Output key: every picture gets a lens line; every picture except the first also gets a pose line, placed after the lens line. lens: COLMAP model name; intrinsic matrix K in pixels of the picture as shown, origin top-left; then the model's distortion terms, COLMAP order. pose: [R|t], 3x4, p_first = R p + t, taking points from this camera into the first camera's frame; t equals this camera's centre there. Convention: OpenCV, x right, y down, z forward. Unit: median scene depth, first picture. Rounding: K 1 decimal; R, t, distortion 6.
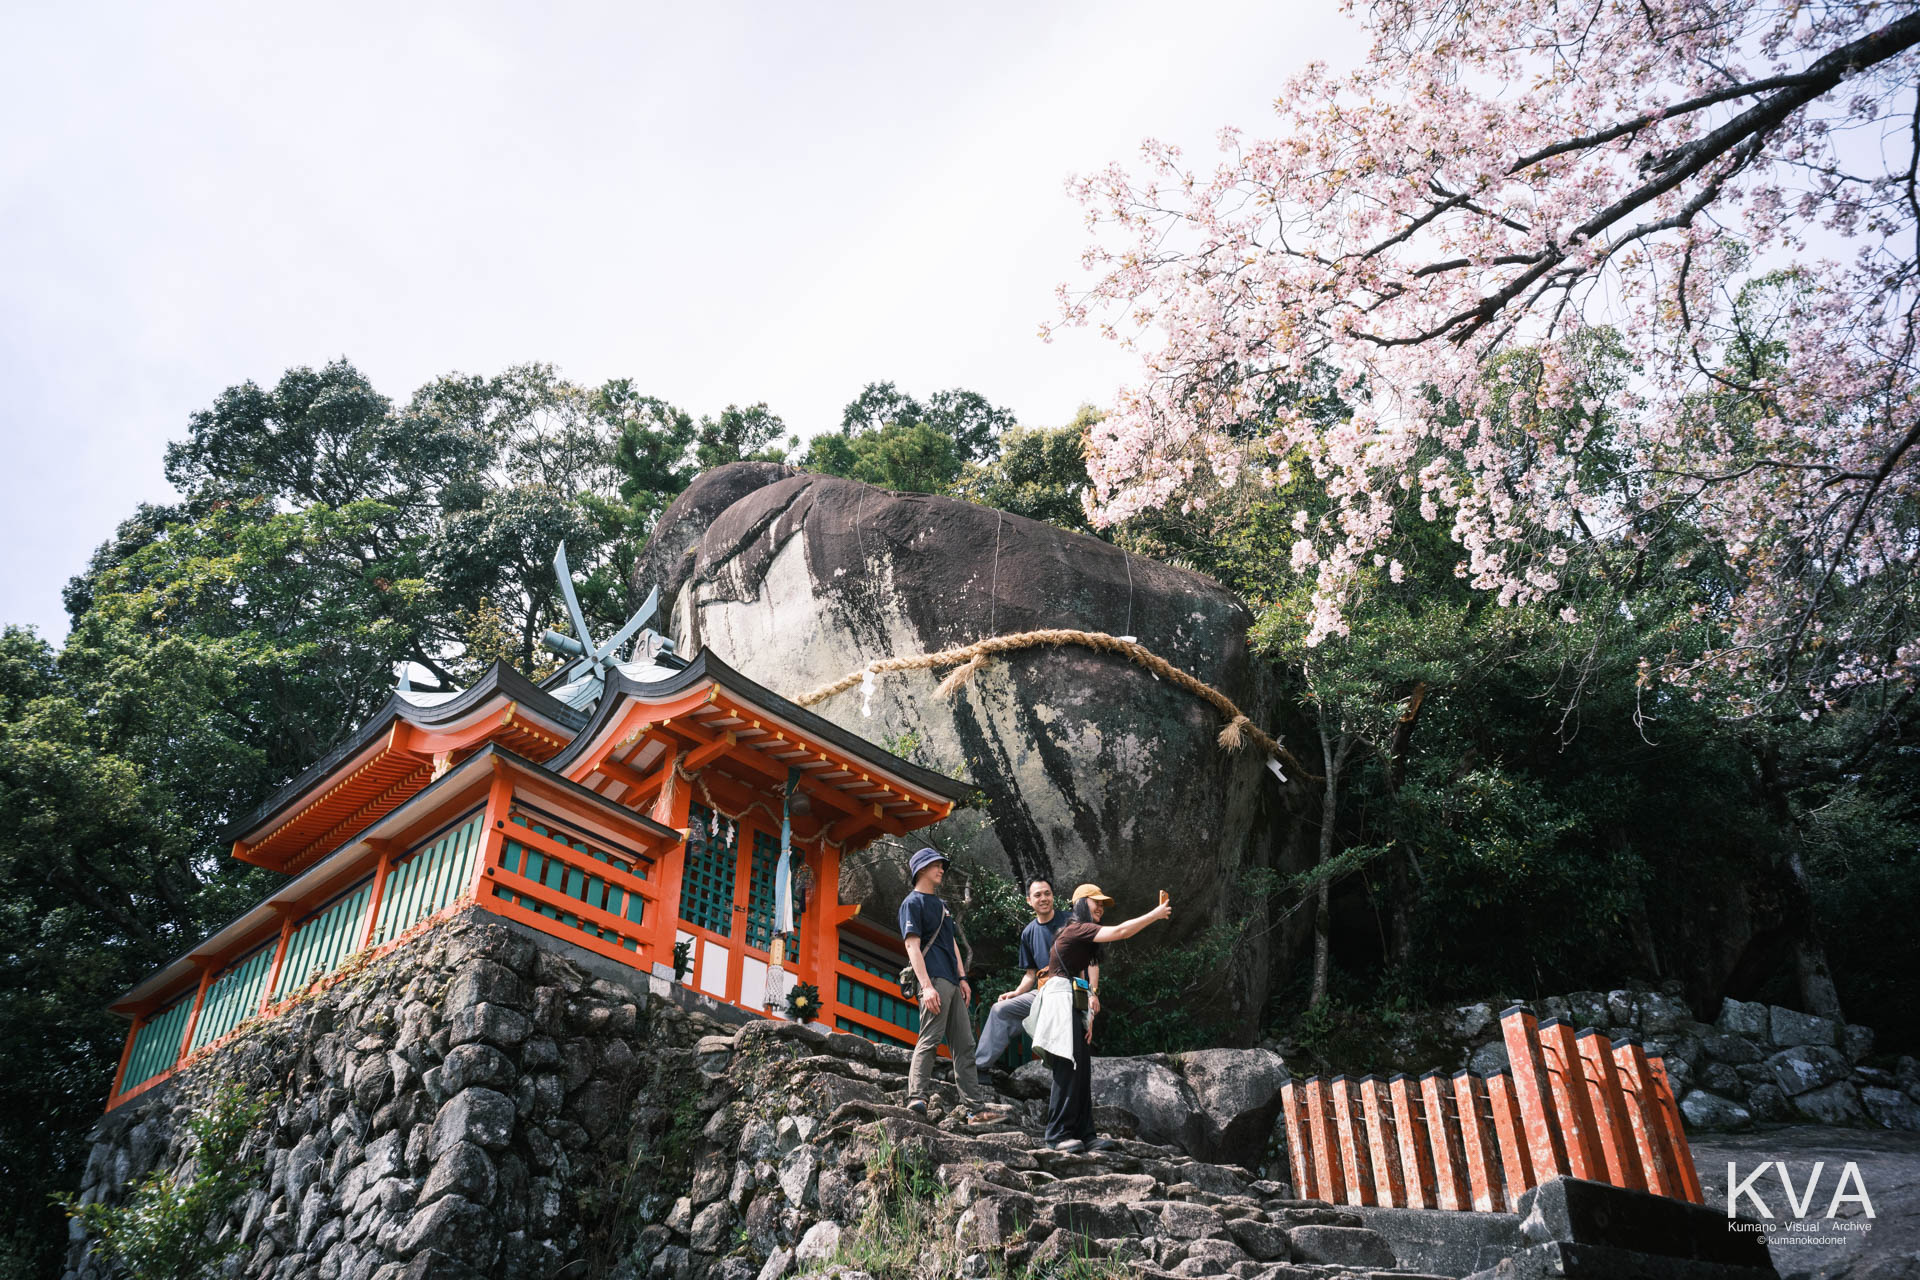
lens RADIAL K [[1503.5, 0, 949.2], [0, 1503.5, 591.1], [0, 0, 1]] dist [0.003656, -0.046037]
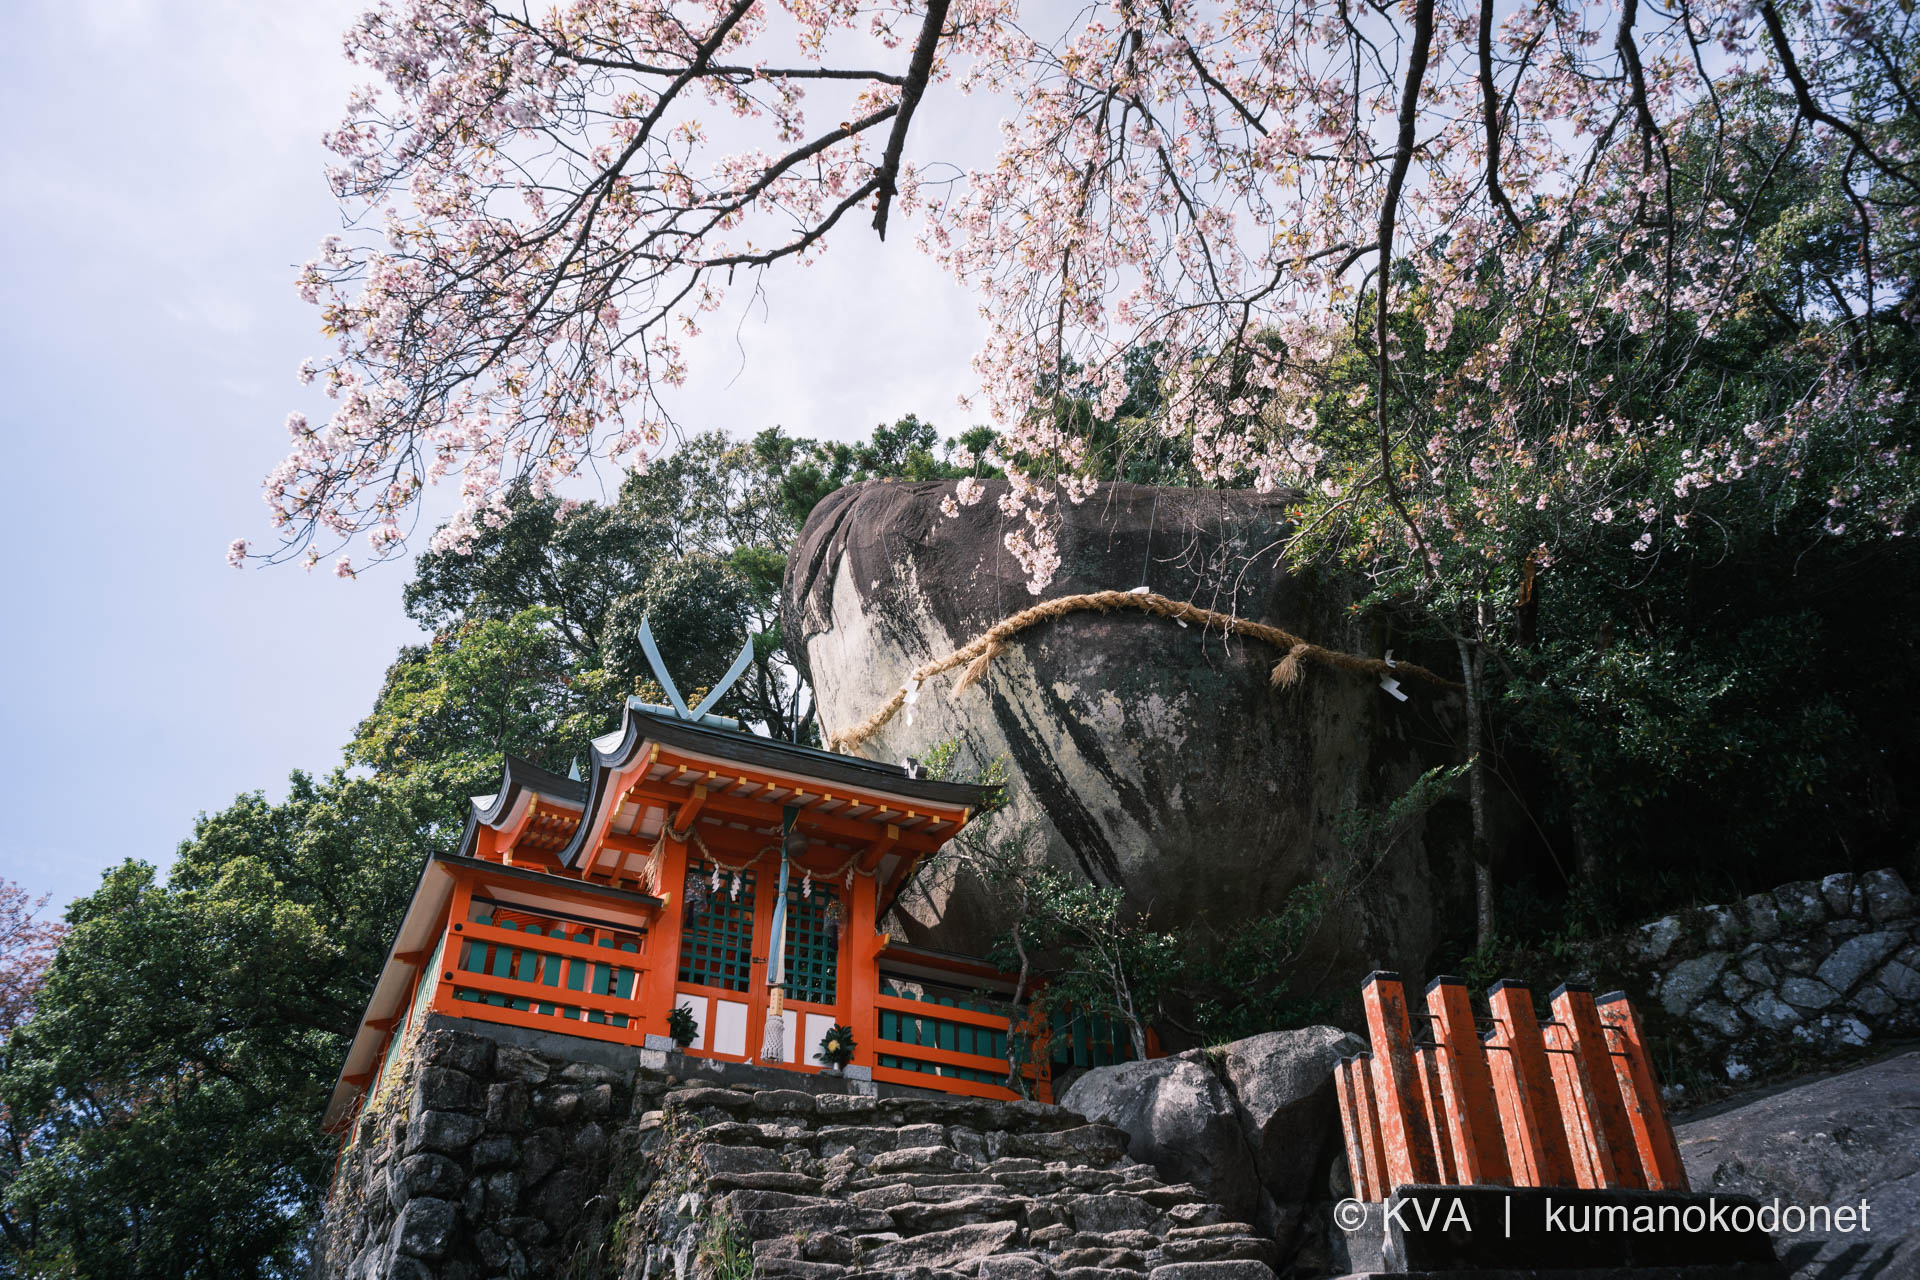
lens RADIAL K [[1503.5, 0, 949.2], [0, 1503.5, 591.1], [0, 0, 1]] dist [0.003656, -0.046037]
pose [[0.935095, -0.224903, -0.273889, 0.297620], [0.228031, 0.973432, -0.020801, 0.028296], [0.271291, -0.043005, 0.961536, 0.113863]]
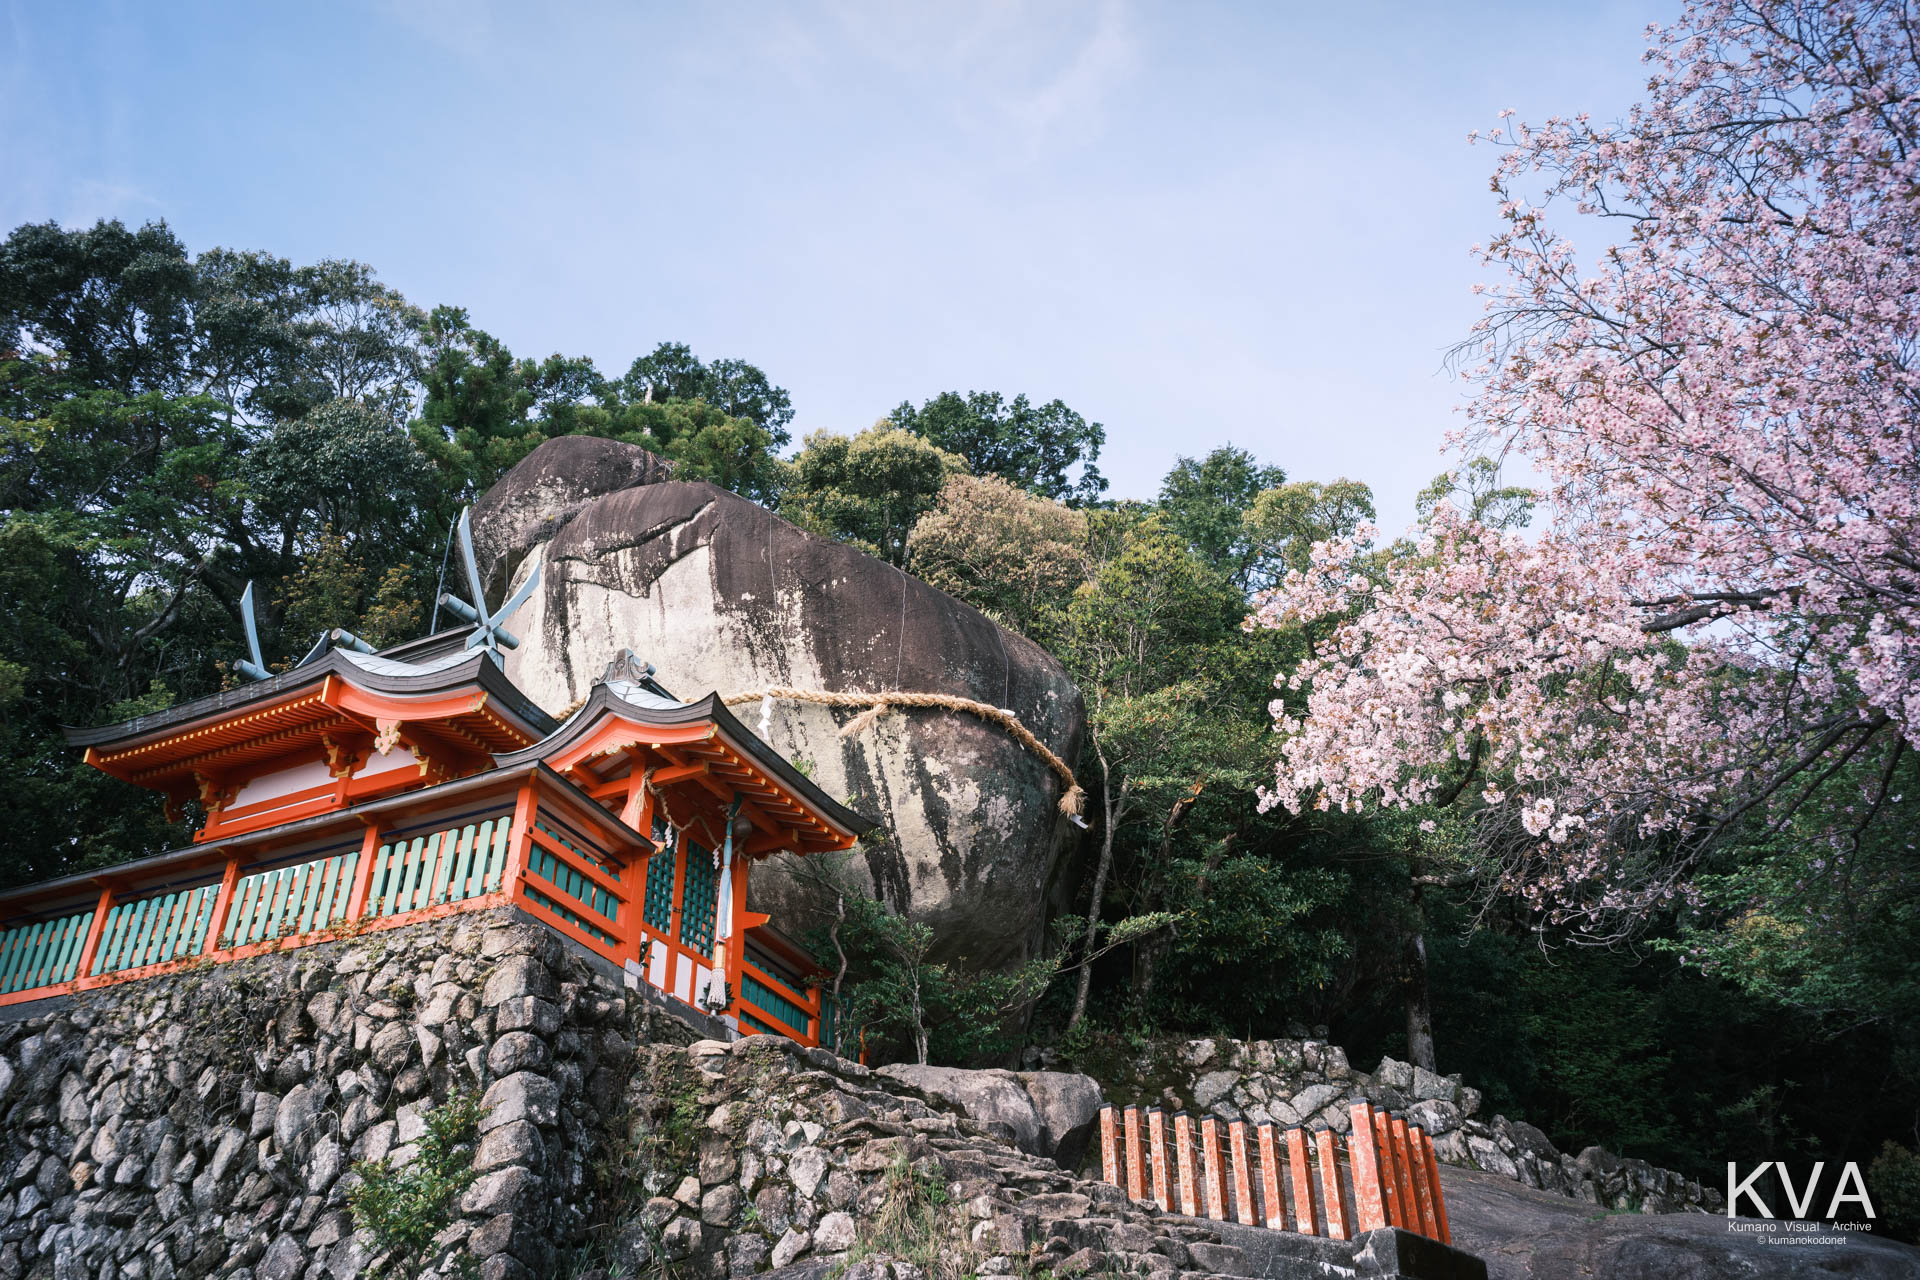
lens RADIAL K [[1503.5, 0, 949.2], [0, 1503.5, 591.1], [0, 0, 1]] dist [0.003656, -0.046037]
pose [[0.945517, 0.178455, 0.272308, -0.301183], [-0.193548, 0.980651, 0.029380, -0.099937], [-0.261796, -0.080484, 0.961761, -0.129448]]
